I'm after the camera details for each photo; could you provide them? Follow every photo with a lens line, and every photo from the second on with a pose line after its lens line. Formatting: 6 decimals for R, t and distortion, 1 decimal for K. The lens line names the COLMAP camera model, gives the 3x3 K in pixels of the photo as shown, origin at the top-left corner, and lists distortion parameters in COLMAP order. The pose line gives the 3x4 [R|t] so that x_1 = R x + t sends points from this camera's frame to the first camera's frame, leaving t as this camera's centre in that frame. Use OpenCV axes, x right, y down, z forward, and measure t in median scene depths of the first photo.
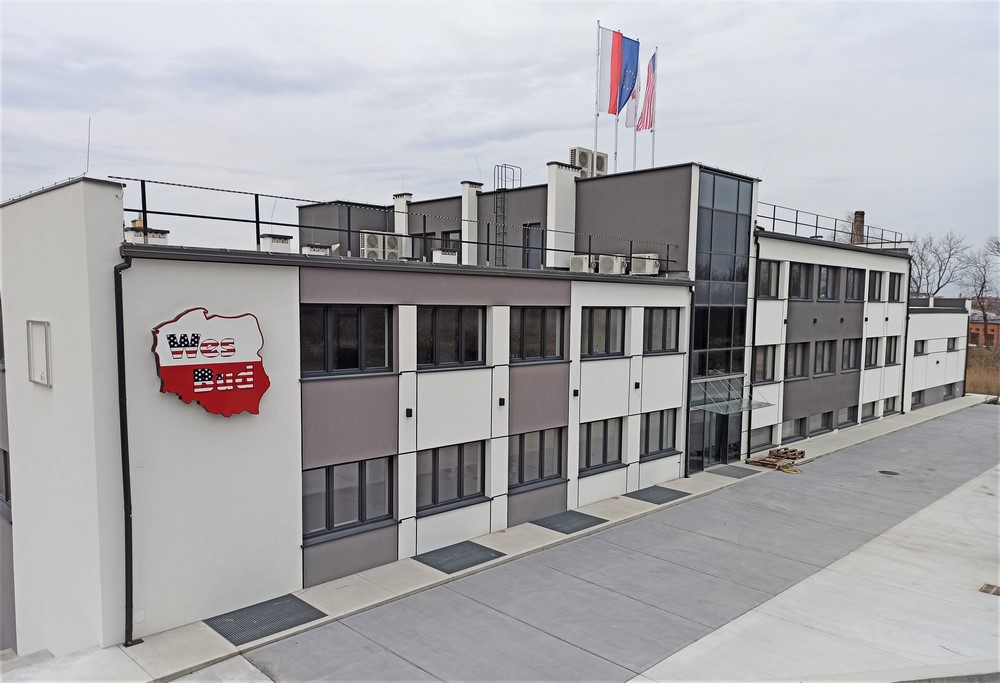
lens RADIAL K [[731.4, 0, 520.1], [0, 731.4, 378.4], [0, 0, 1]] dist [0.068124, -0.074945]
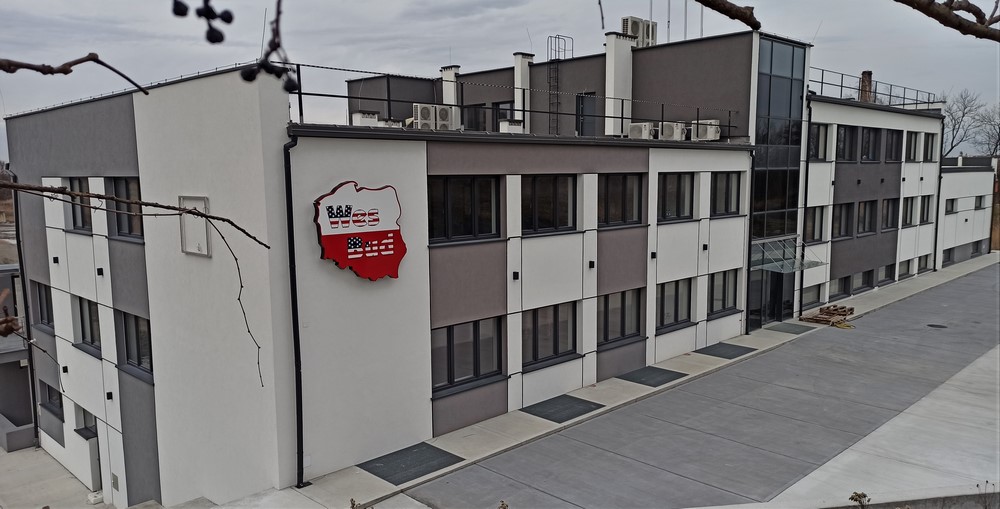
lens RADIAL K [[734.3, 0, 515.5], [0, 734.3, 273.8], [0, 0, 1]] dist [0.055218, -0.054593]
pose [[0.999774, -0.021006, -0.003164, -0.131170], [0.021106, 0.999134, 0.035853, 0.005071], [0.002409, -0.035912, 0.999352, -0.065100]]
